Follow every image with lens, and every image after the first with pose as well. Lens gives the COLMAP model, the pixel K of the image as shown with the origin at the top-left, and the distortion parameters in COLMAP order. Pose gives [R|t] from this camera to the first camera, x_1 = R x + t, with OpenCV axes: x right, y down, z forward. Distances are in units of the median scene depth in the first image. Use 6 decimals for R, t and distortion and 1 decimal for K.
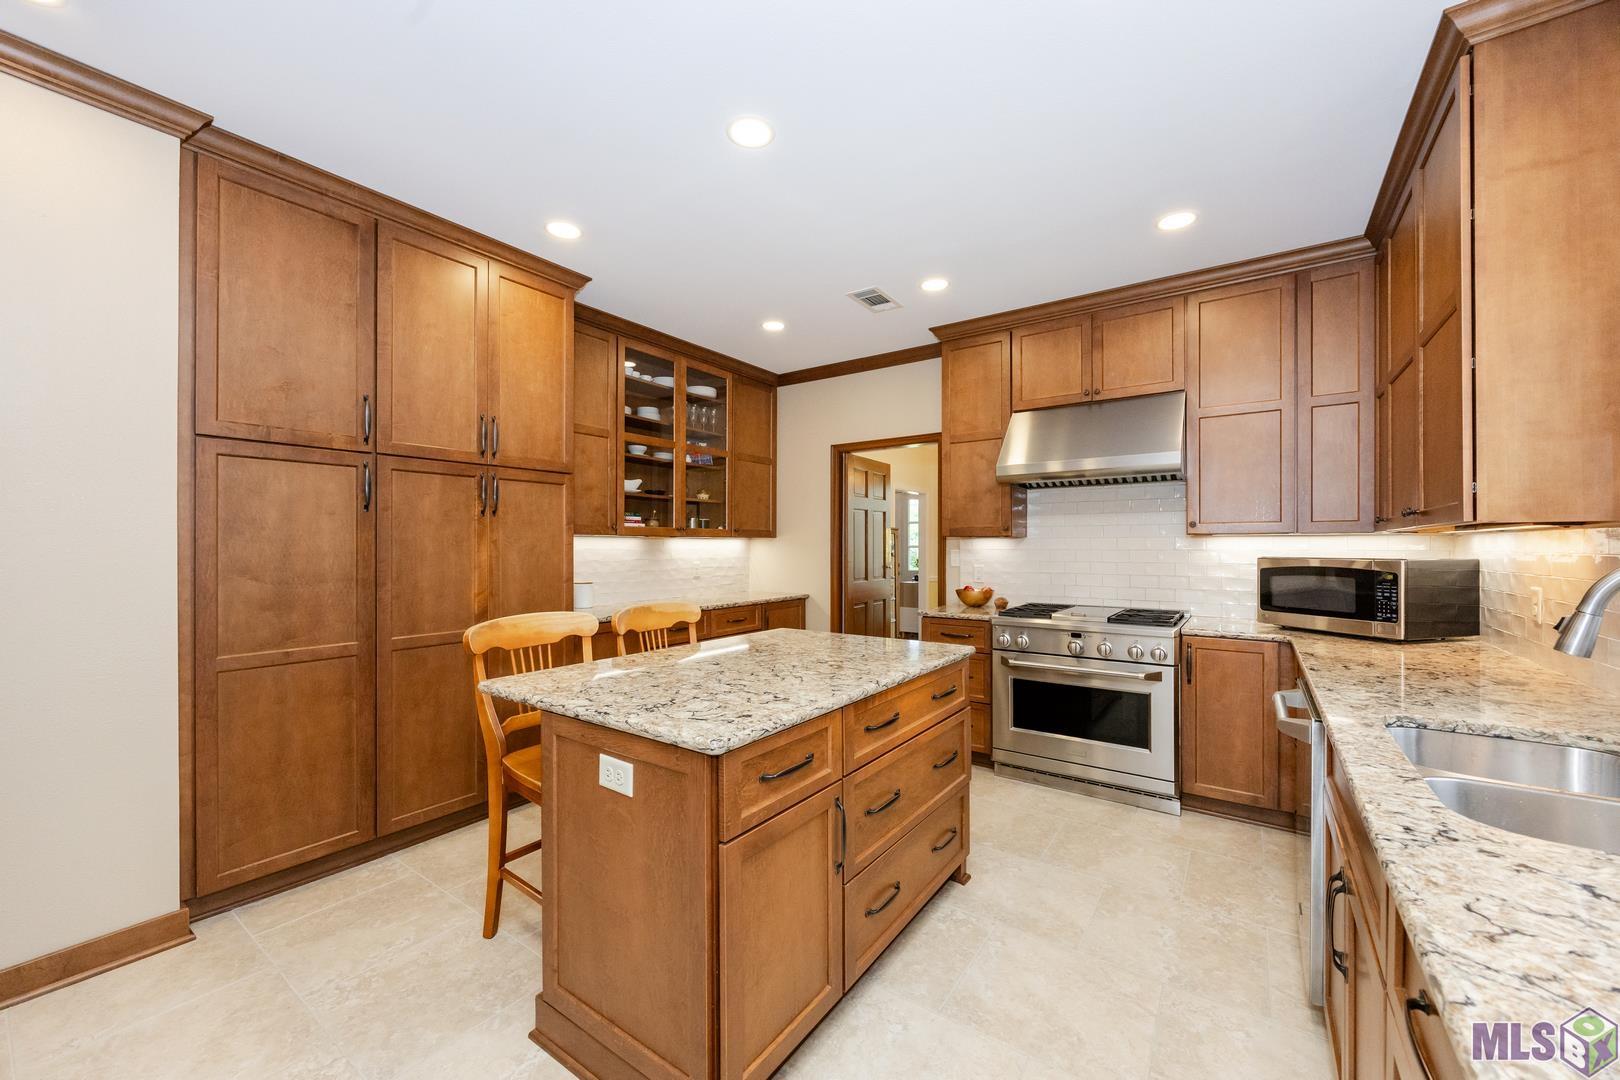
lens RADIAL K [[626.7, 0, 806.8], [0, 626.7, 555.8], [0, 0, 1]] dist [-0.003515, -0.000622]
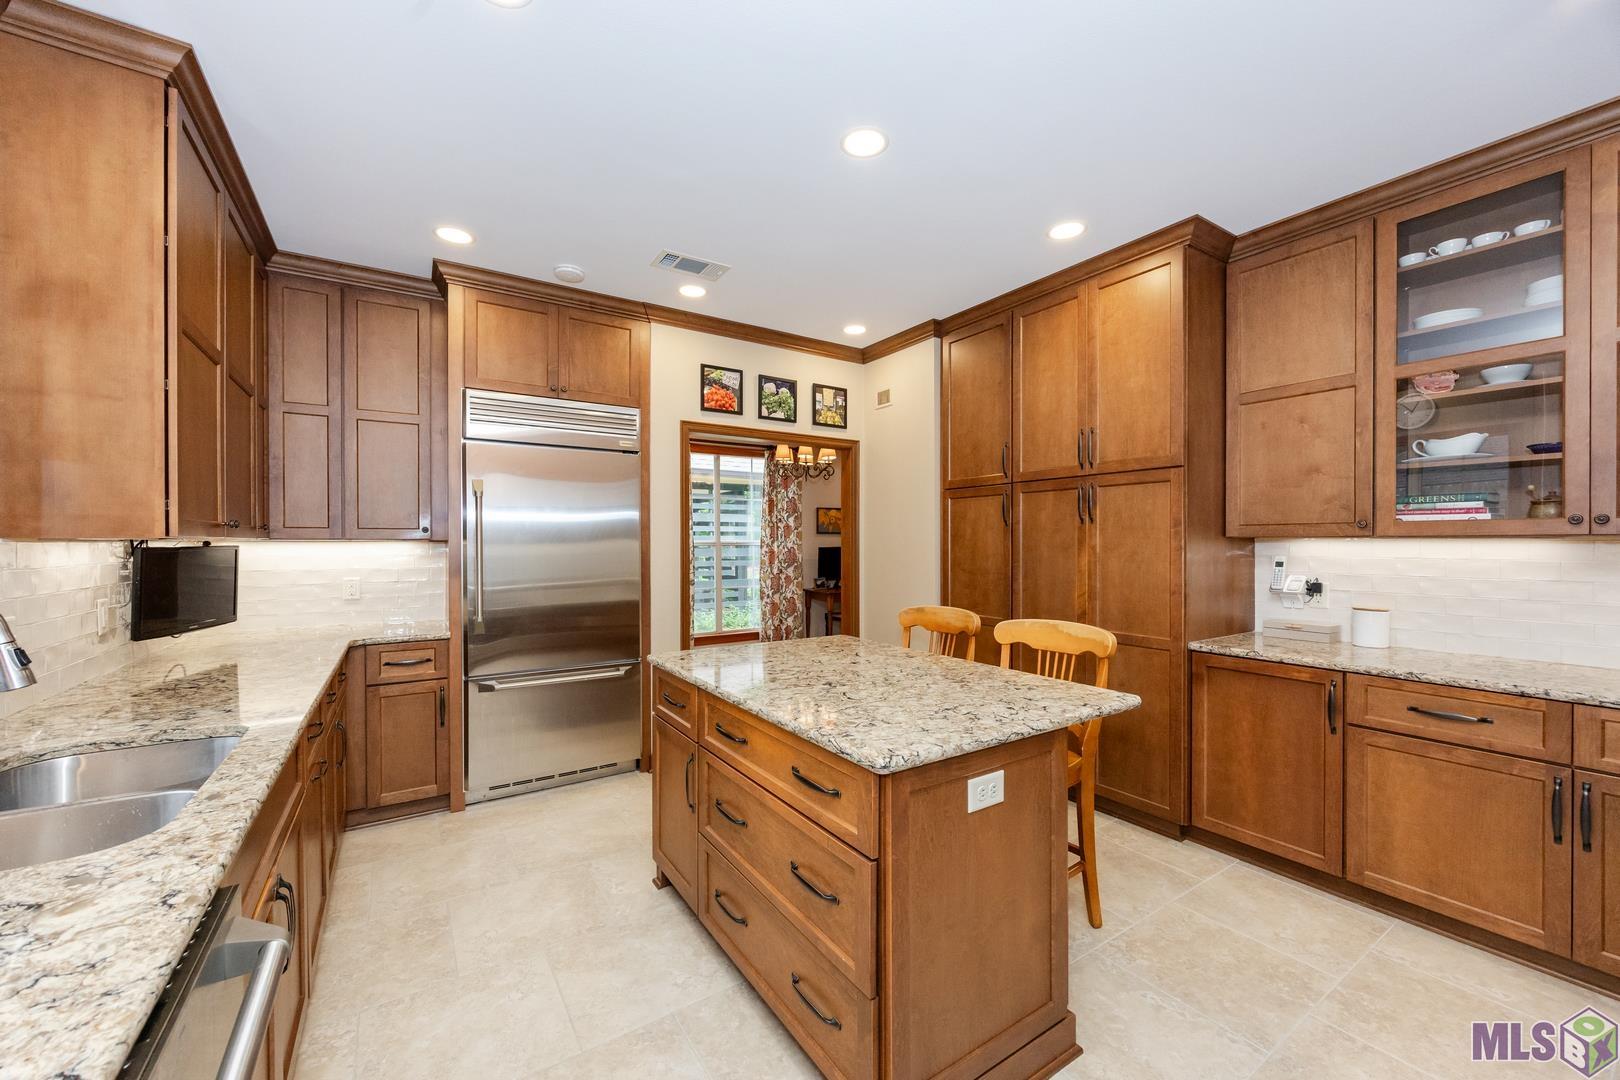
lens RADIAL K [[626.7, 0, 802.0], [0, 626.7, 536.4], [0, 0, 1]] dist [-0.003515, -0.000622]
pose [[-0.377906, -0.002182, -0.925842, 0.661409], [-0.008137, 0.999966, 0.000965, -0.039333], [0.925808, 0.007898, -0.377911, 0.966580]]
